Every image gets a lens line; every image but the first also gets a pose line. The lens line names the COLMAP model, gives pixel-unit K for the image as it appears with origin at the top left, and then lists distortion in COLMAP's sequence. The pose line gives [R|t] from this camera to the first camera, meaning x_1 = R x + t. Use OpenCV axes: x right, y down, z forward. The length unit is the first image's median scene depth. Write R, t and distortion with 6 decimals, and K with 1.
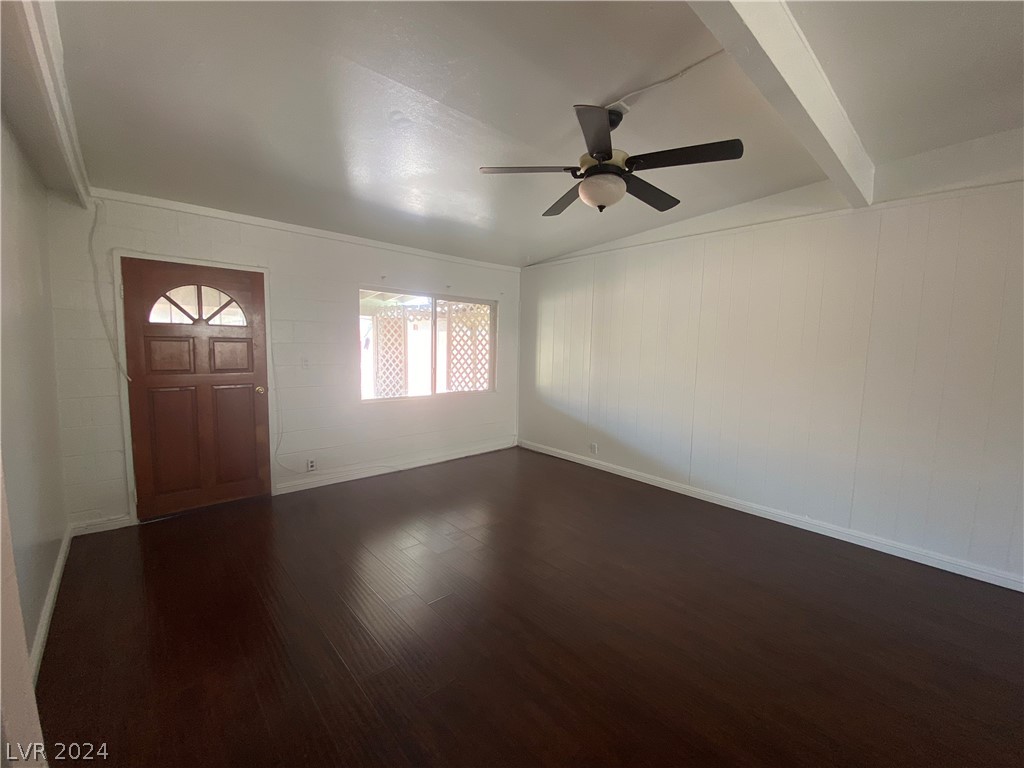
lens RADIAL K [[414.4, 0, 511.2], [0, 414.4, 383.1], [0, 0, 1]] dist [0.024905, -0.022227]
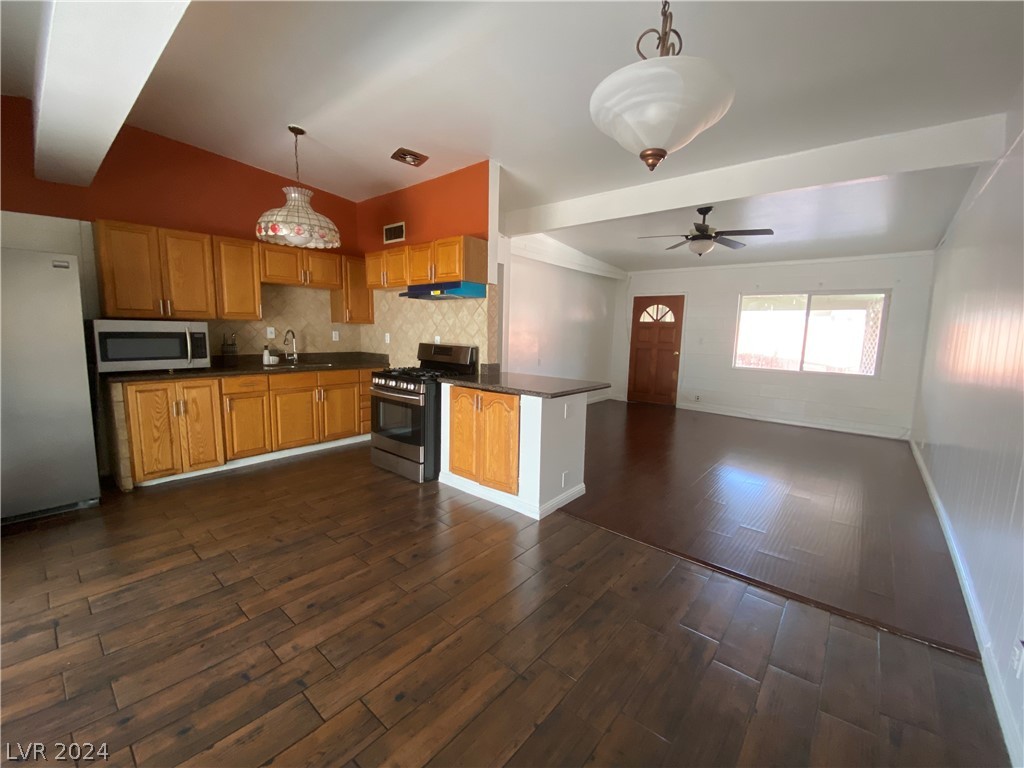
lens RADIAL K [[415.4, 0, 511.6], [0, 415.4, 384.5], [0, 0, 1]] dist [0.034275, -0.028194]
pose [[0.120731, 0.114917, -0.986011, 1.347904], [-0.110972, 0.988613, 0.101632, 0.050585], [0.986463, 0.097150, 0.132109, -0.048451]]
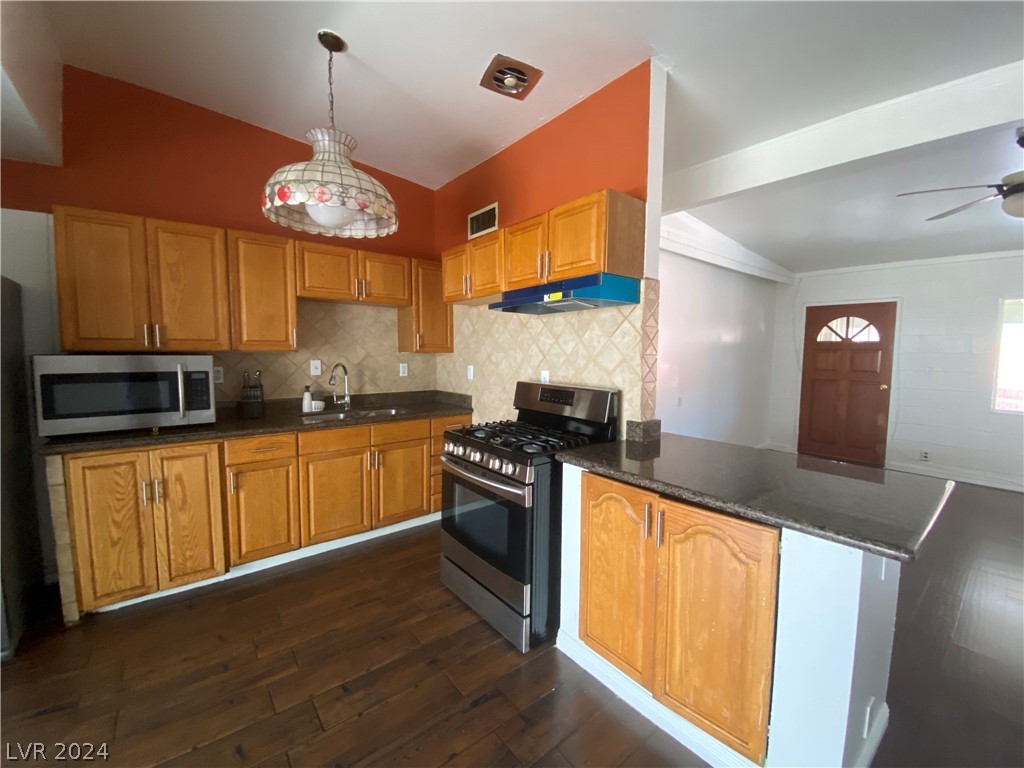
lens RADIAL K [[414.4, 0, 511.2], [0, 414.4, 383.1], [0, 0, 1]] dist [0.024905, -0.022227]
pose [[-0.075512, 0.055806, -0.995582, 0.866217], [-0.099811, 0.992995, 0.063231, 0.038784], [0.992137, 0.104144, -0.069413, -0.124519]]
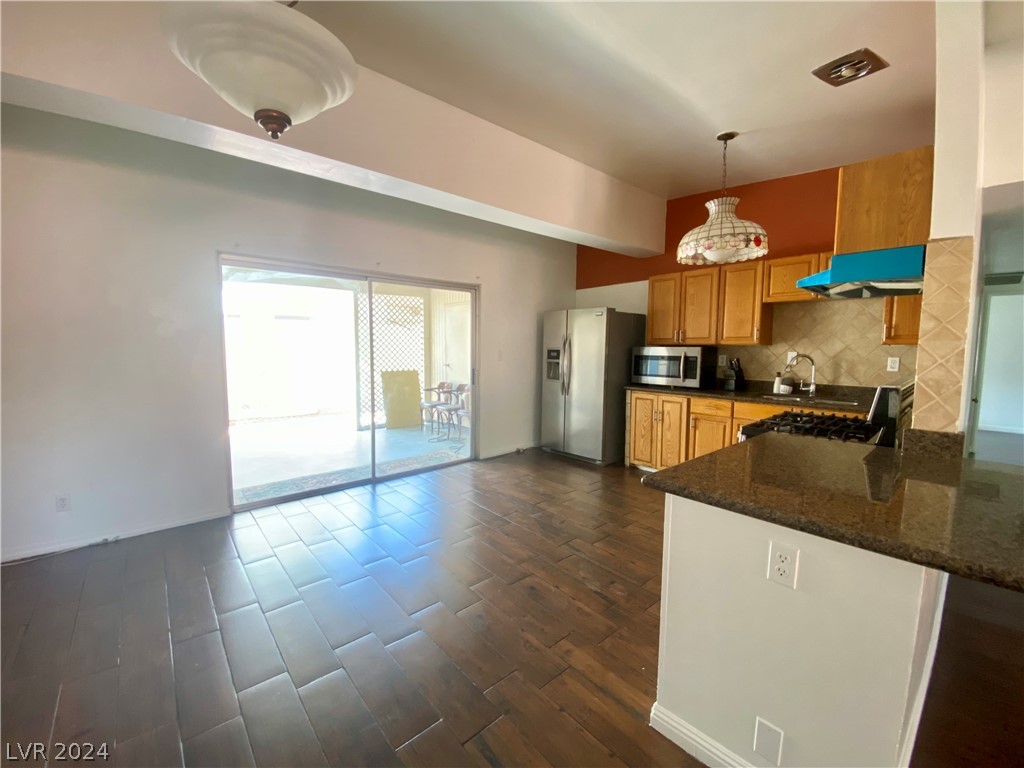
lens RADIAL K [[414.4, 0, 511.2], [0, 414.4, 383.1], [0, 0, 1]] dist [0.024905, -0.022227]
pose [[-0.999217, -0.026682, 0.029215, 0.692925], [-0.021040, 0.983669, 0.178752, -0.010485], [-0.033507, 0.177997, -0.983460, 0.501941]]
